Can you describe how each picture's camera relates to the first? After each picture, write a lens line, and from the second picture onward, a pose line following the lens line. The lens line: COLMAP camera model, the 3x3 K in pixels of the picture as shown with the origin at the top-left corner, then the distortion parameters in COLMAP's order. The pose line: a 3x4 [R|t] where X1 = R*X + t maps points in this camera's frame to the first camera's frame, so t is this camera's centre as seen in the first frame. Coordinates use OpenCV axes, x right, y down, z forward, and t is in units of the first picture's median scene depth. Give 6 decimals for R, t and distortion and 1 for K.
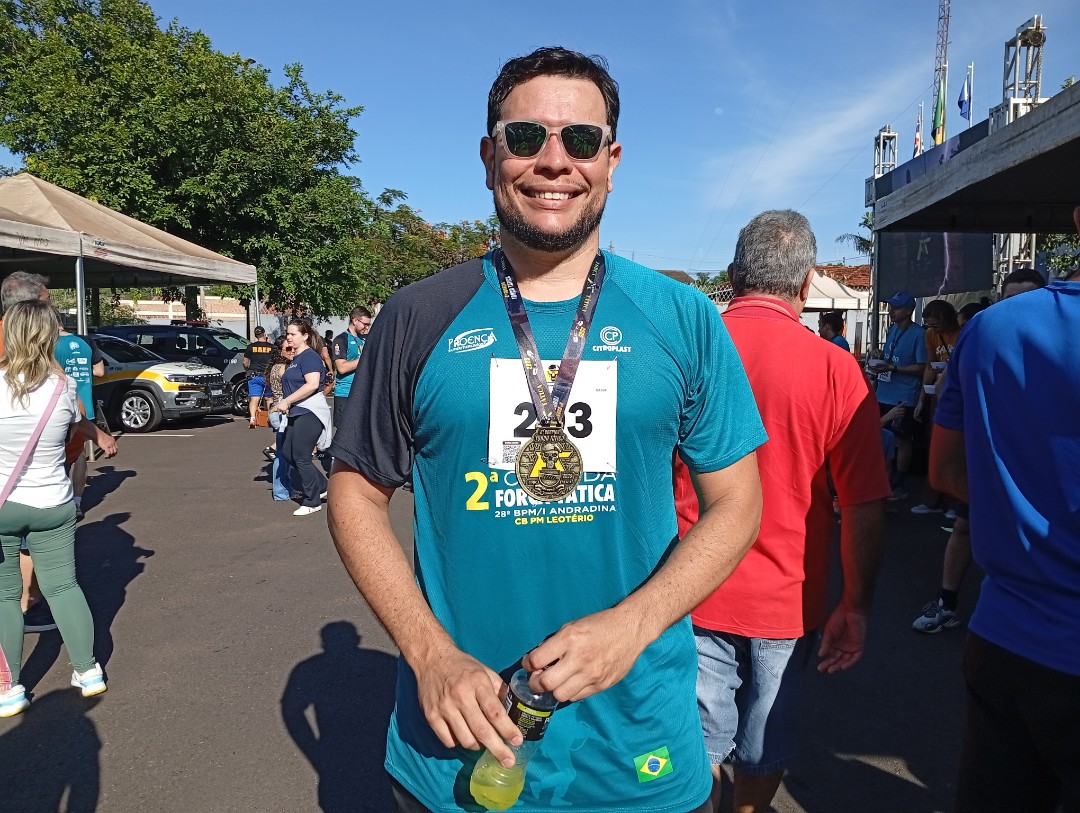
lens RADIAL K [[847.8, 0, 517.9], [0, 847.8, 405.7], [0, 0, 1]] dist [-0.000643, 0.001316]
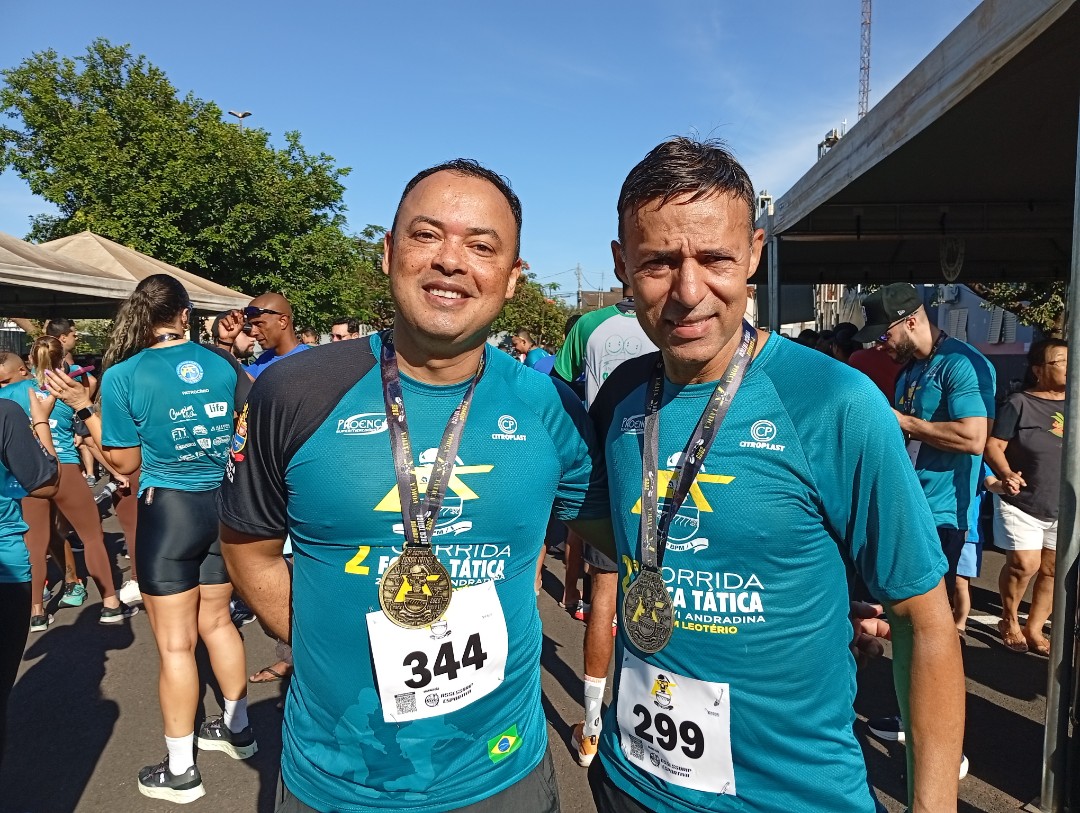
lens RADIAL K [[850.8, 0, 535.7], [0, 850.8, 411.6], [0, 0, 1]] dist [-0.002524, -0.008229]
pose [[0.999121, -0.008587, 0.041030, 0.029873], [0.009084, 0.999888, -0.011935, 0.014139], [-0.040923, 0.012297, 0.999087, -0.225517]]
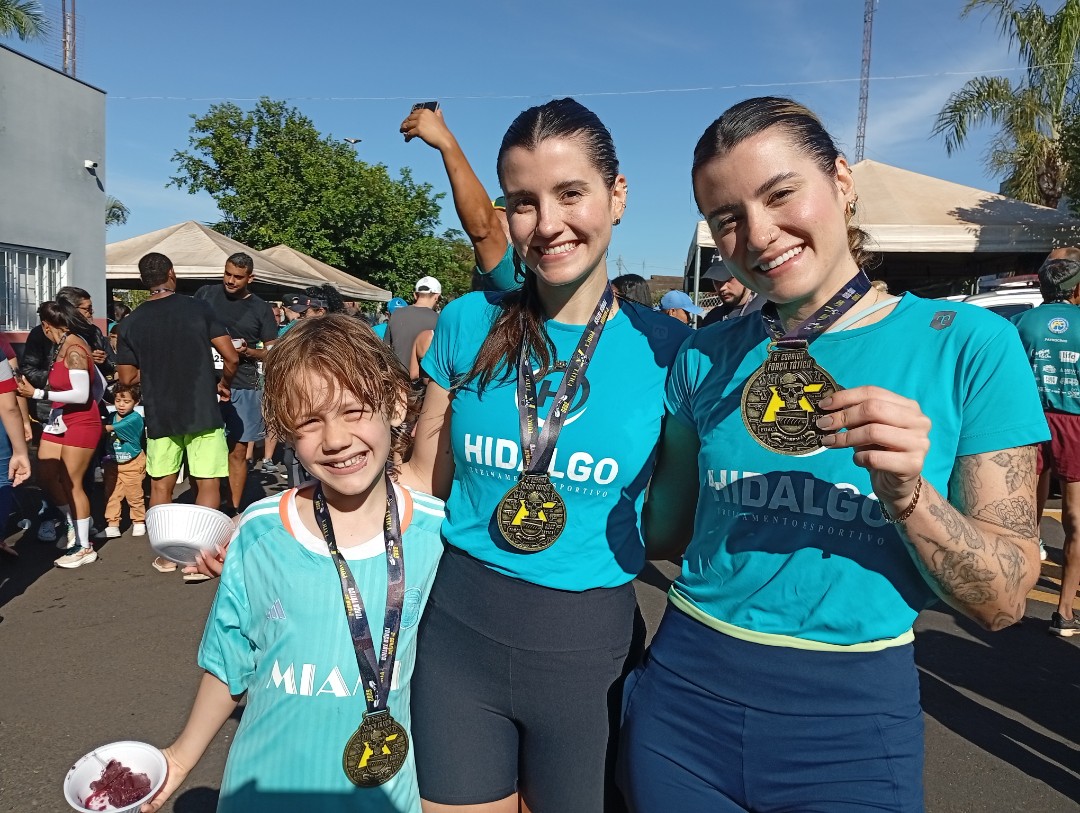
lens RADIAL K [[997.2, 0, 541.8], [0, 997.2, 405.7], [0, 0, 1]] dist [0.075980, -0.002860]
pose [[0.999911, 0.013310, 0.000718, 0.007517], [-0.013303, 0.999864, -0.009718, 0.080935], [-0.000847, 0.009708, 0.999953, -0.987847]]
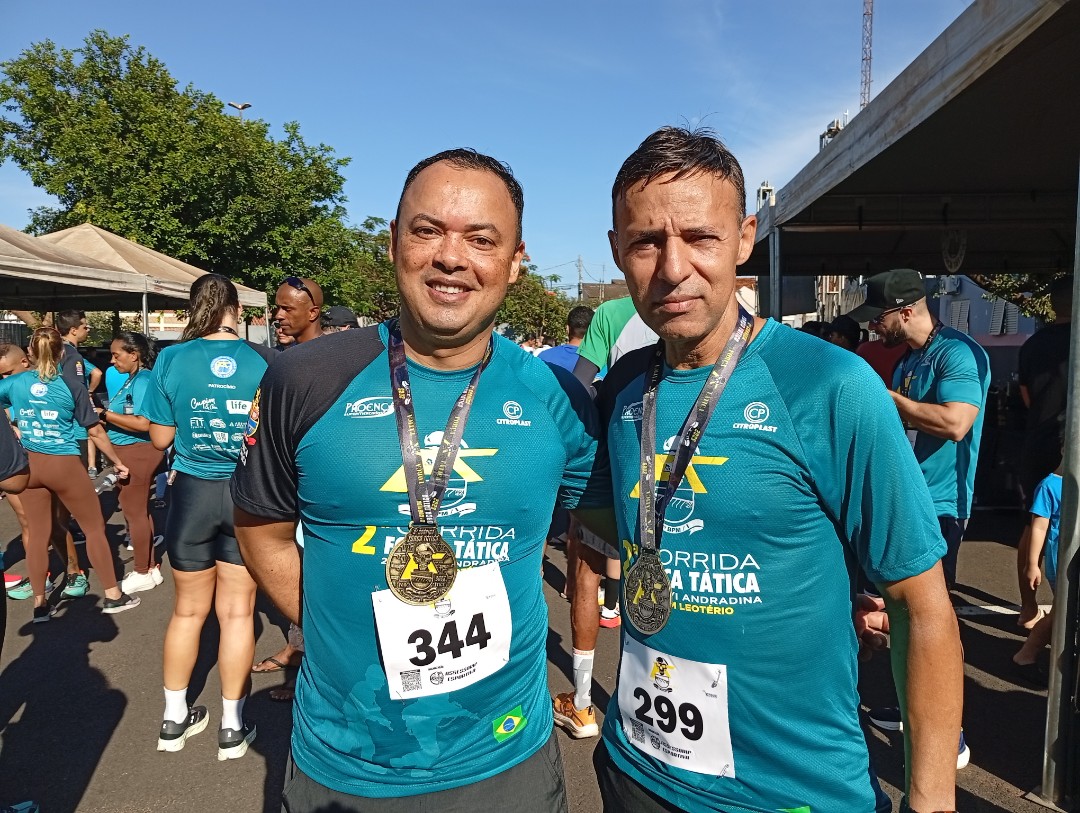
lens RADIAL K [[857.7, 0, 543.3], [0, 857.7, 405.4], [0, 0, 1]] dist [-0.003681, 0.000774]
pose [[0.998755, -0.011561, 0.048534, 0.029416], [0.012117, 0.999864, -0.011183, 0.017203], [-0.048398, 0.011757, 0.998759, -0.238041]]
